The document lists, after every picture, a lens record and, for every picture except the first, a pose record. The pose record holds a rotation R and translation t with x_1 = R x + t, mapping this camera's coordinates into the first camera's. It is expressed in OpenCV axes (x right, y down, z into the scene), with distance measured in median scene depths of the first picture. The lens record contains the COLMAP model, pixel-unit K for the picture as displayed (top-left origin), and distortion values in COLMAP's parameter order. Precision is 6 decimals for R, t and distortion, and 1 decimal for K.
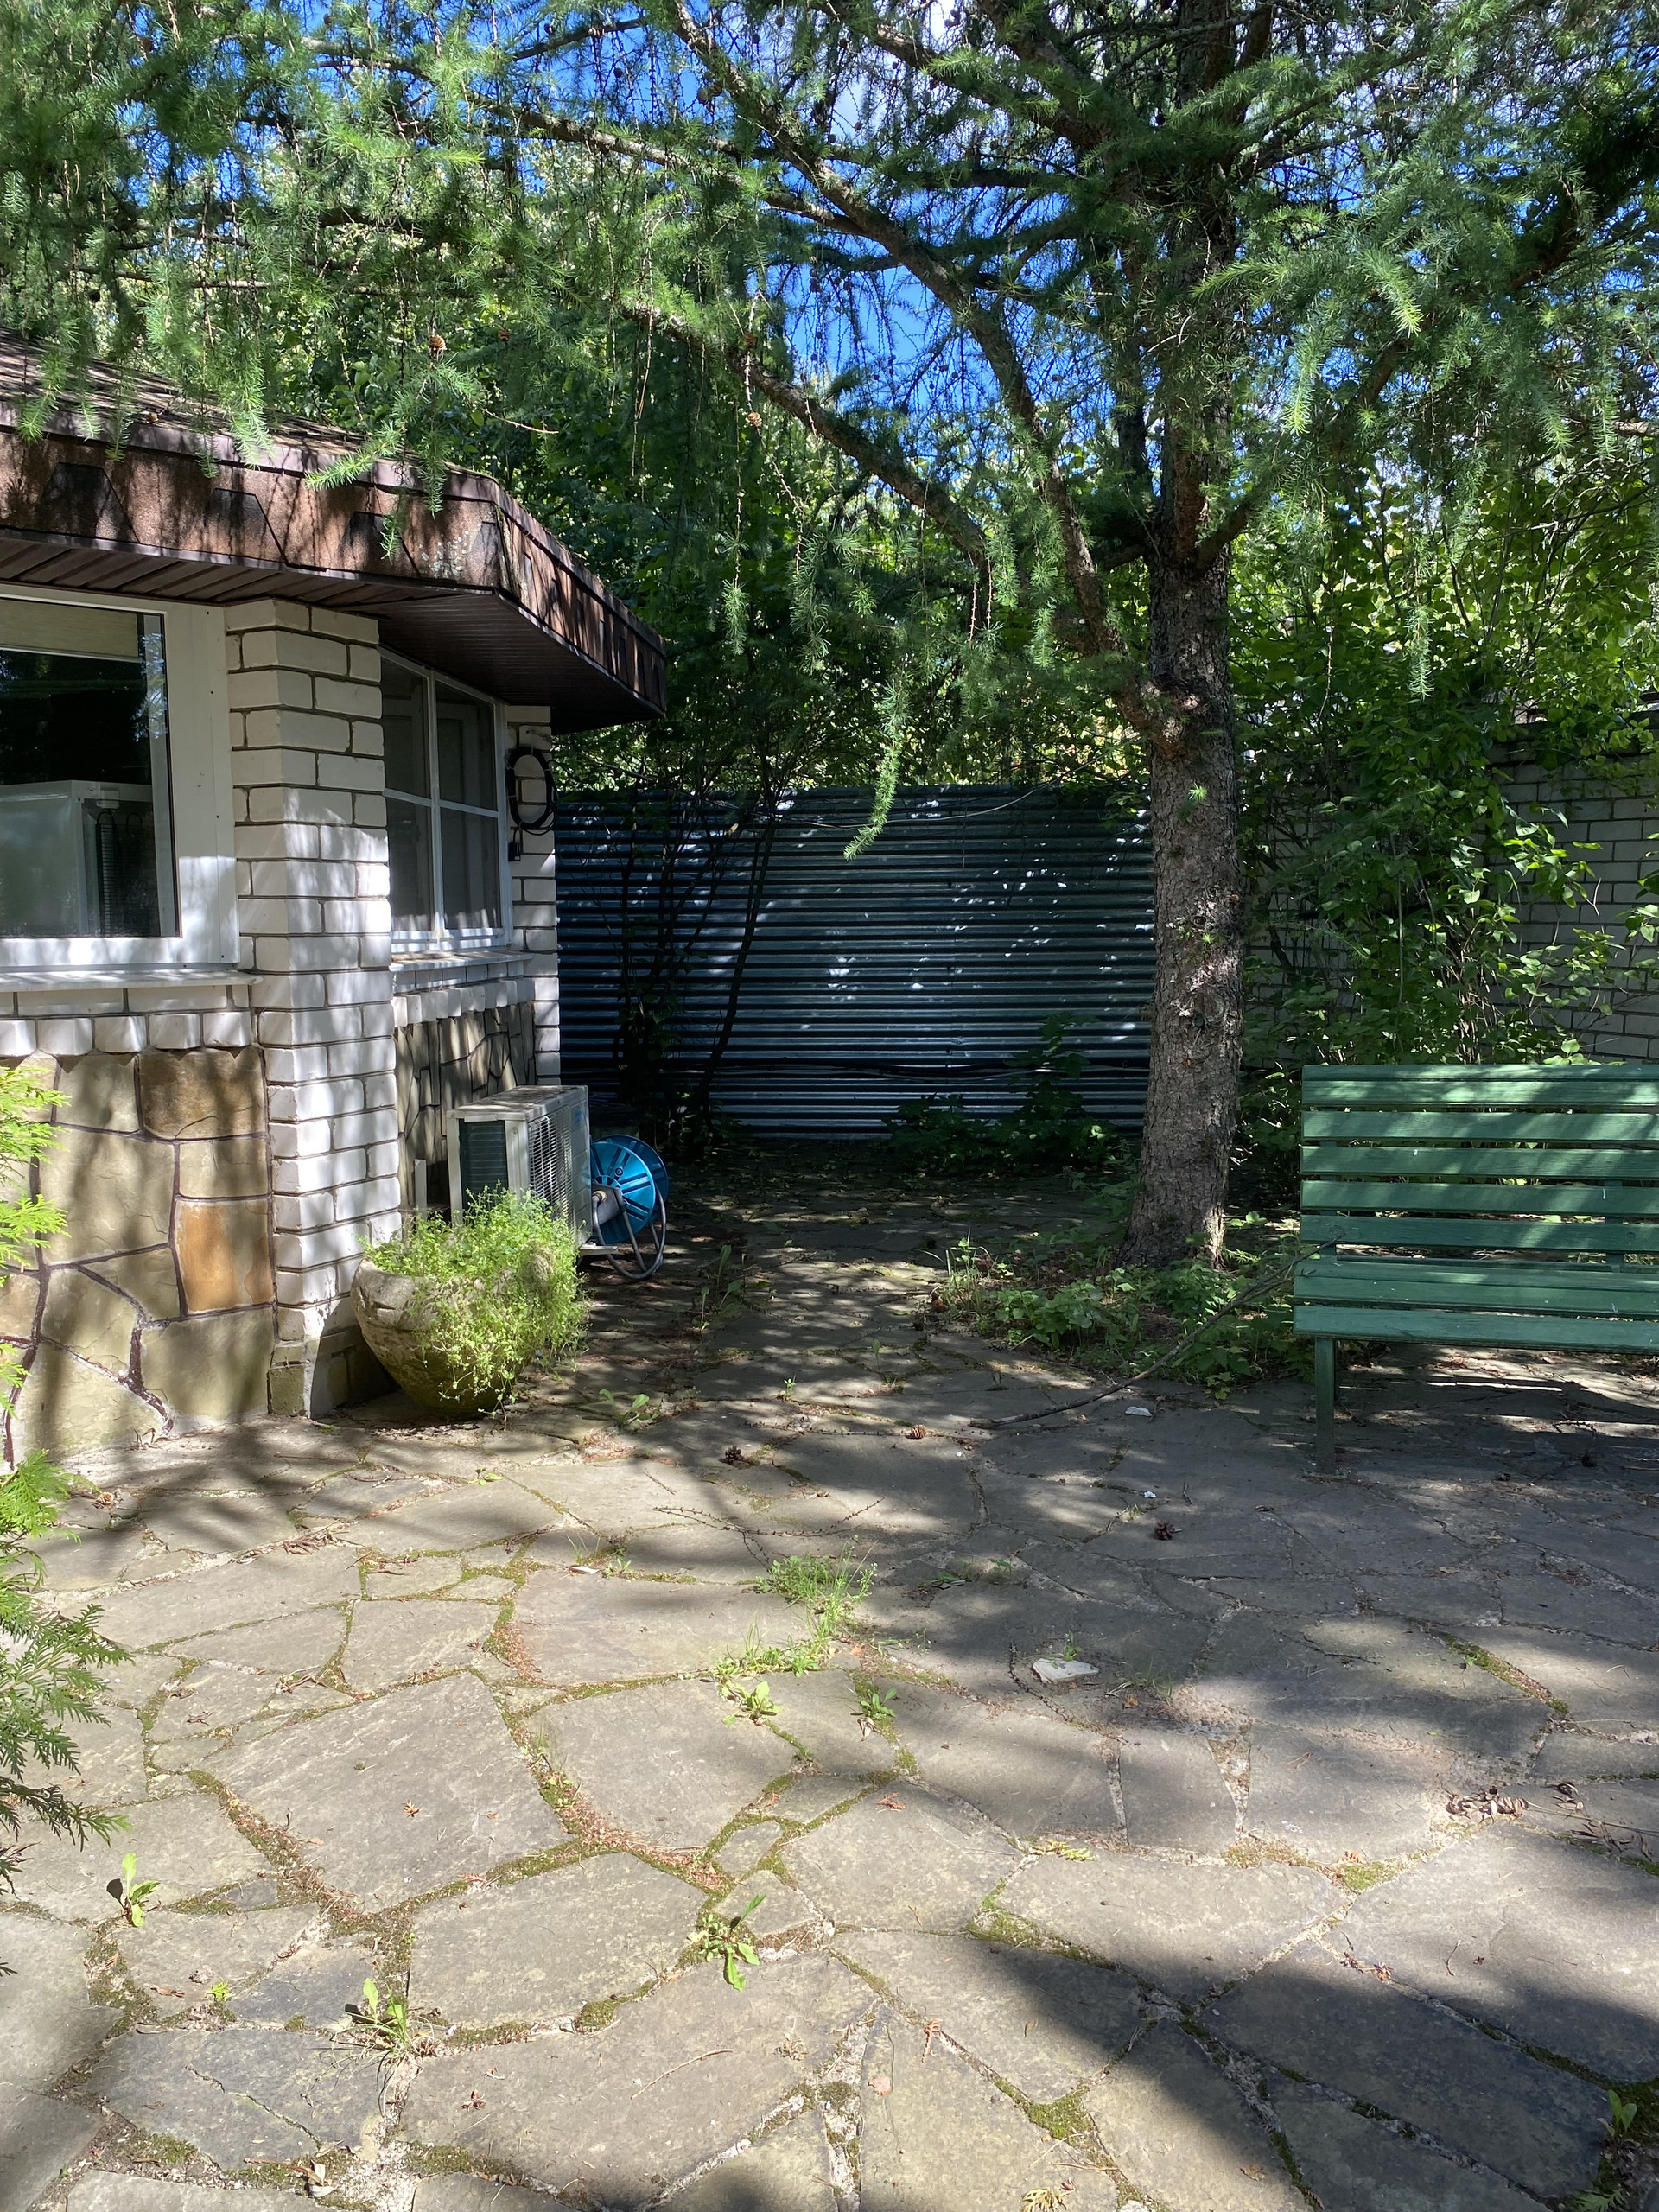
lens RADIAL K [[1701.5, 0, 829.9], [0, 1701.5, 1178.3], [0, 0, 1]] dist [-0.000827, -0.002219]
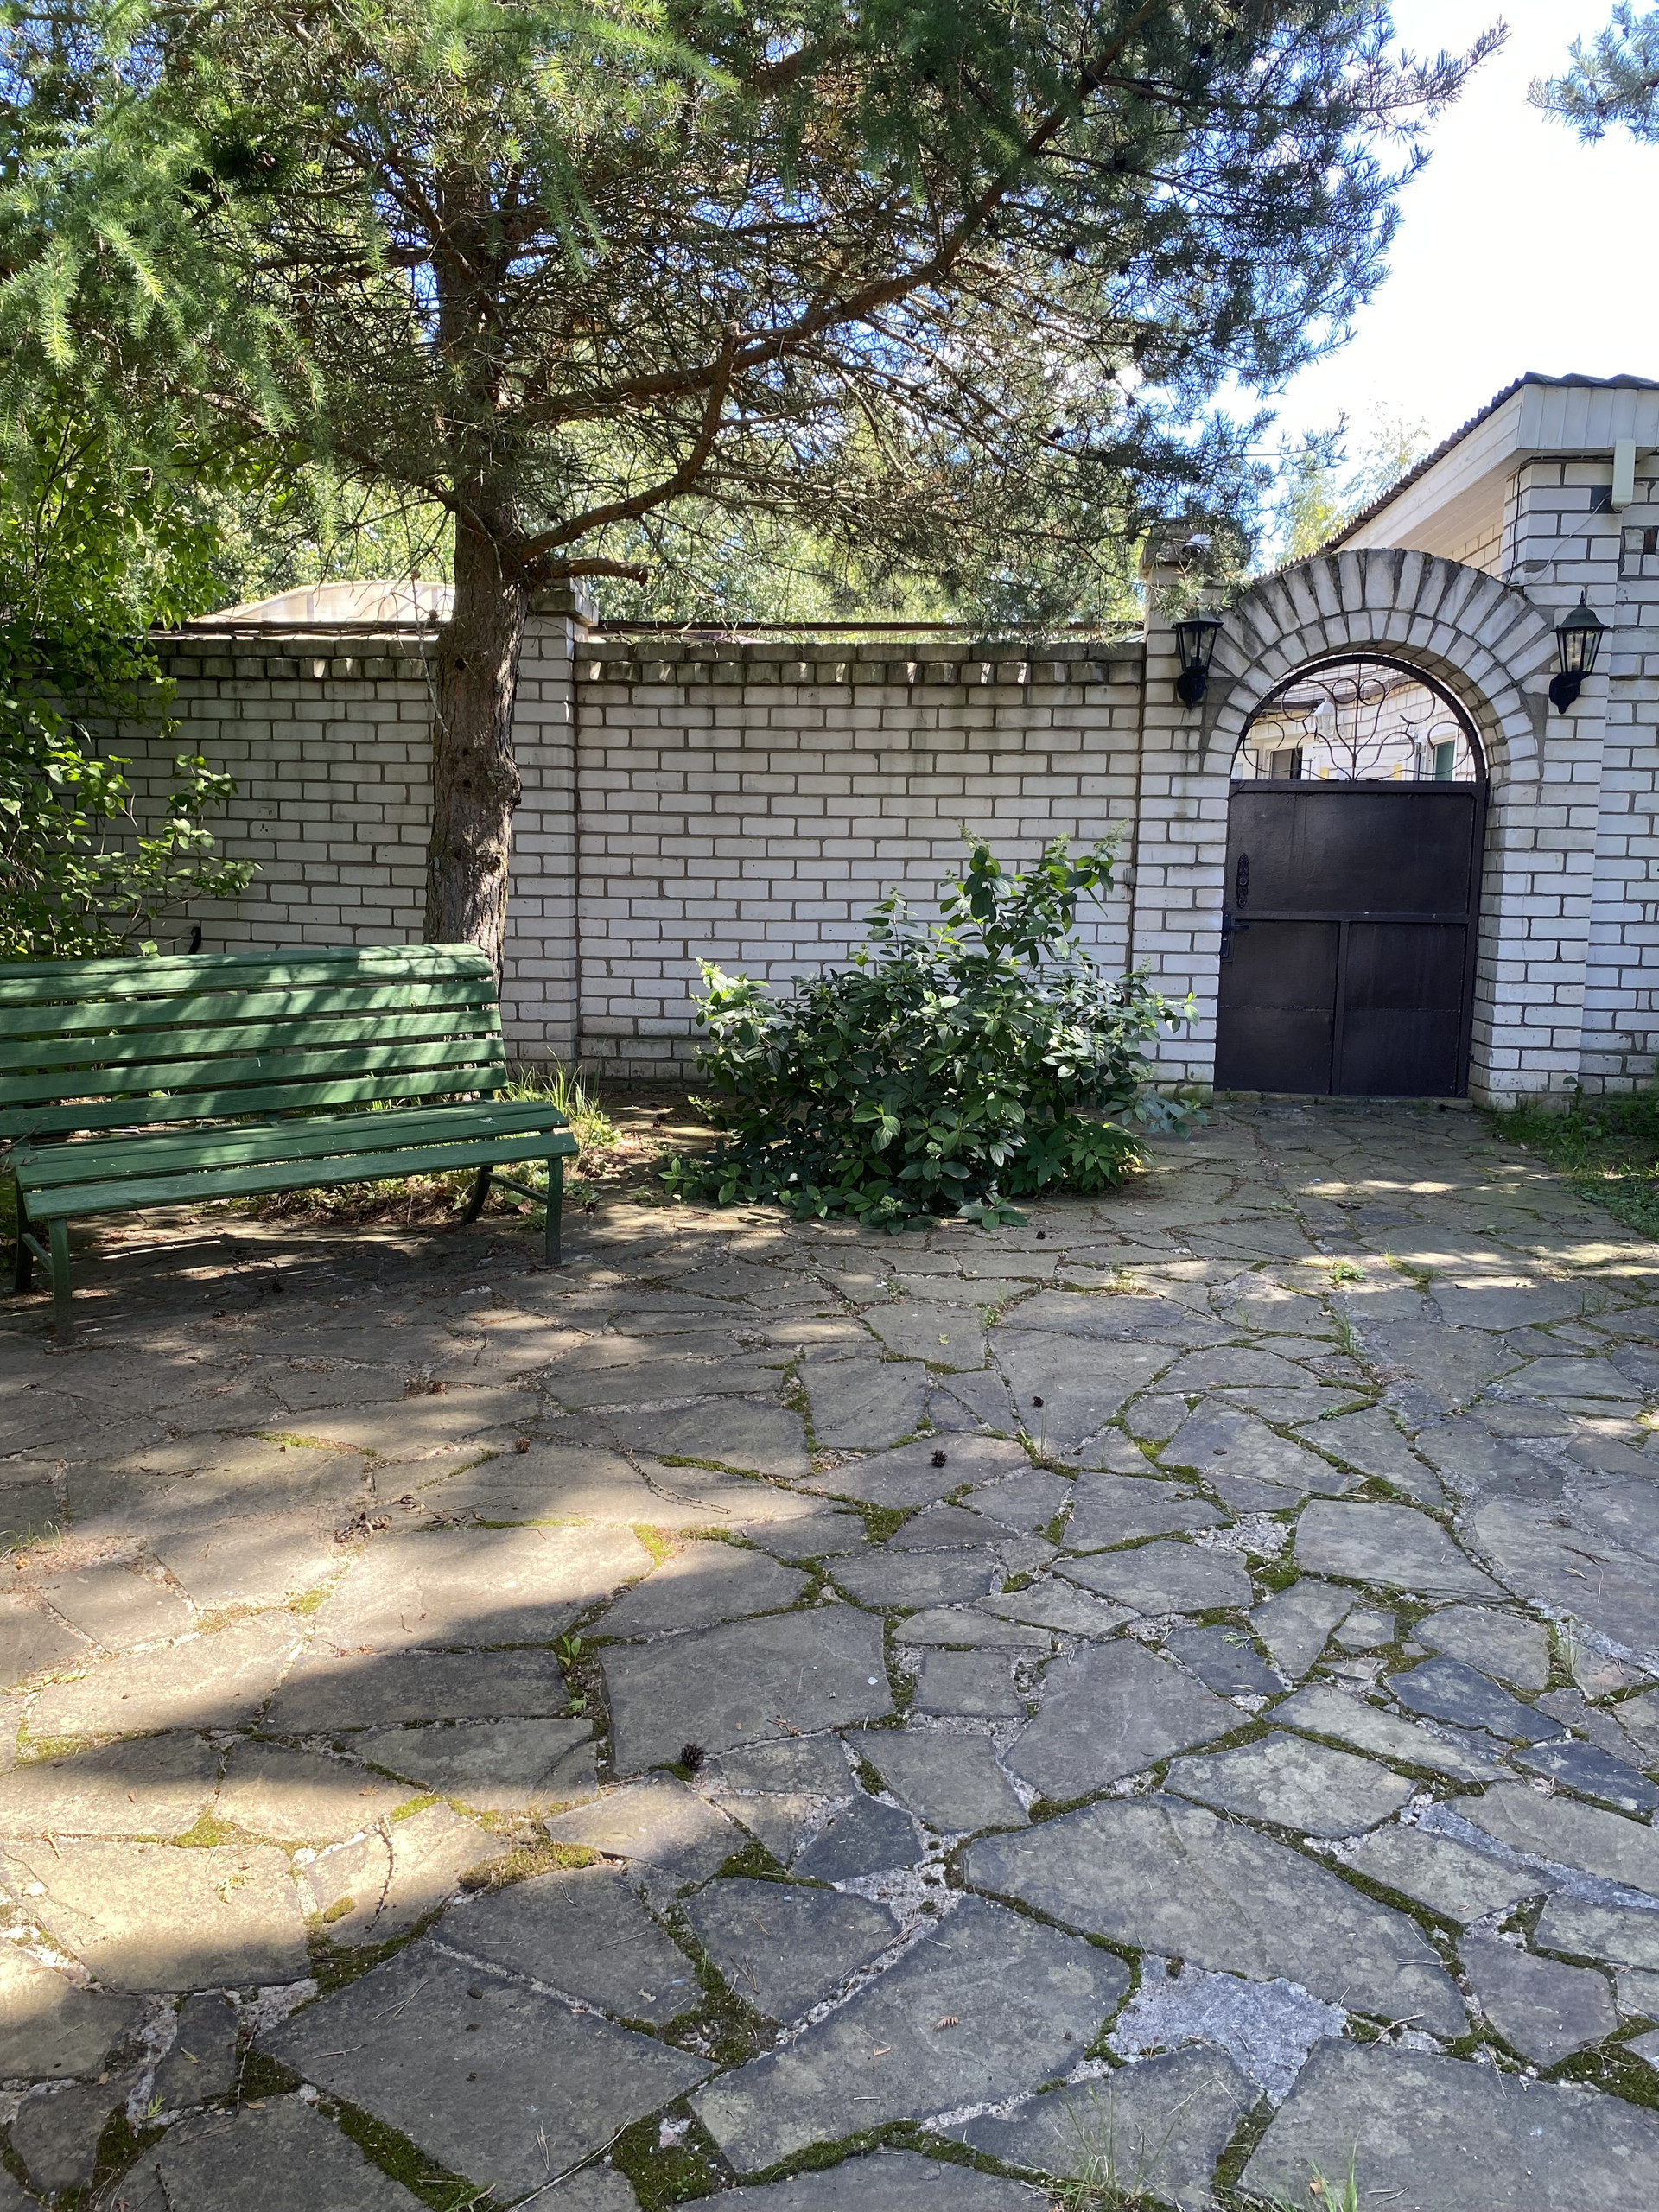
lens RADIAL K [[1701.5, 0, 829.9], [0, 1701.5, 1178.3], [0, 0, 1]] dist [-0.000827, -0.002219]
pose [[0.615203, -0.142184, 0.775441, -0.227396], [0.106169, 0.989584, 0.097219, 0.016004], [-0.781187, 0.022518, 0.623890, -0.045013]]
